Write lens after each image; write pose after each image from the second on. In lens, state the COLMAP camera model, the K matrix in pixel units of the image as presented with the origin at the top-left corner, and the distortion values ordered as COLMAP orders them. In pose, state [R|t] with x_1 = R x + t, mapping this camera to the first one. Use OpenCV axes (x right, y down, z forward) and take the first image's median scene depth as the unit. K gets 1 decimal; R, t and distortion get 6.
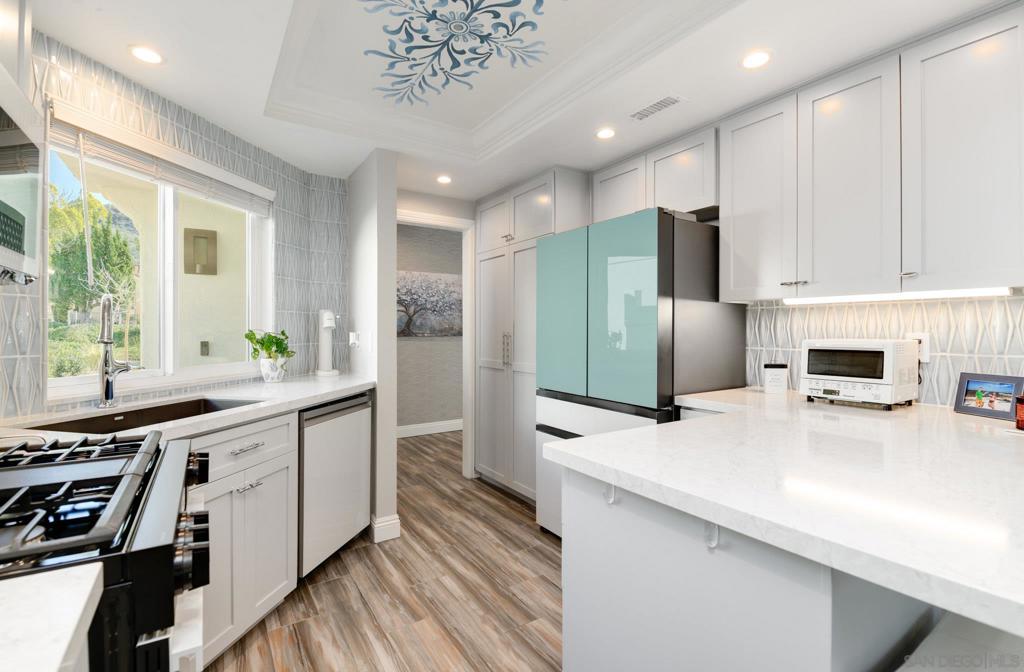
lens RADIAL K [[459.0, 0, 509.3], [0, 459.0, 327.9], [0, 0, 1]] dist [0.003715, -0.010250]
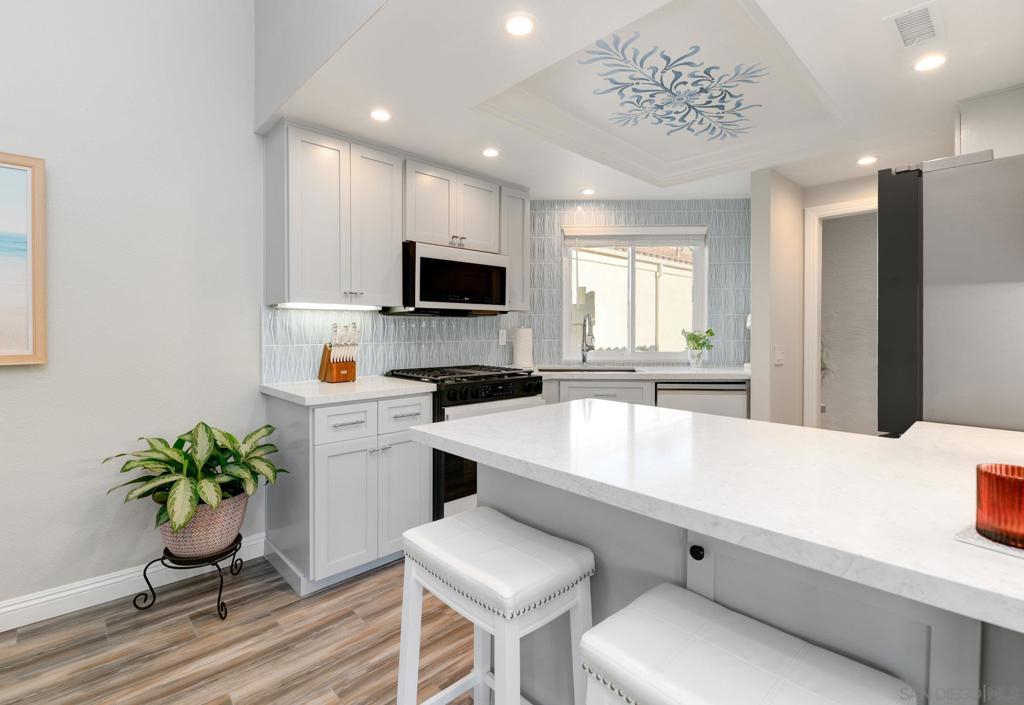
lens RADIAL K [[492.3, 0, 526.0], [0, 492.3, 326.7], [0, 0, 1]] dist [-0.001996, -0.000311]
pose [[0.190586, -0.005238, -0.981657, 0.968029], [0.003666, 0.999983, -0.004624, 0.001481], [0.981664, -0.002717, 0.190602, 0.241460]]
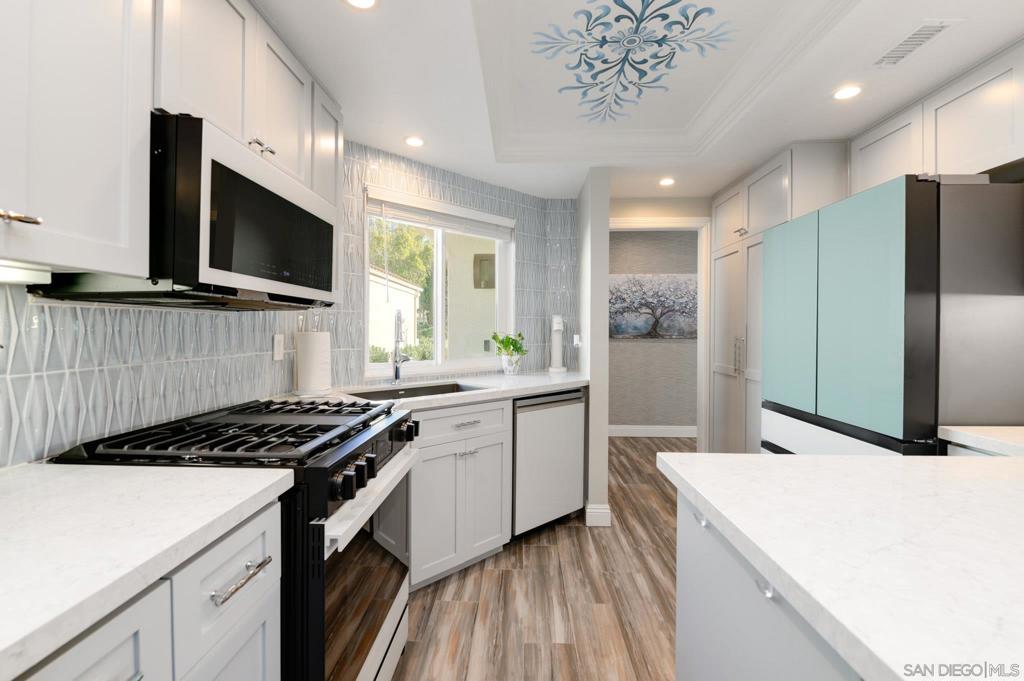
lens RADIAL K [[445.6, 0, 508.4], [0, 445.6, 328.7], [0, 0, 1]] dist [0.000587, -0.005478]
pose [[0.816049, 0.001632, -0.577981, 0.198771], [-0.000747, 0.999998, 0.001769, -0.008797], [0.577983, -0.001012, 0.816048, 0.018389]]
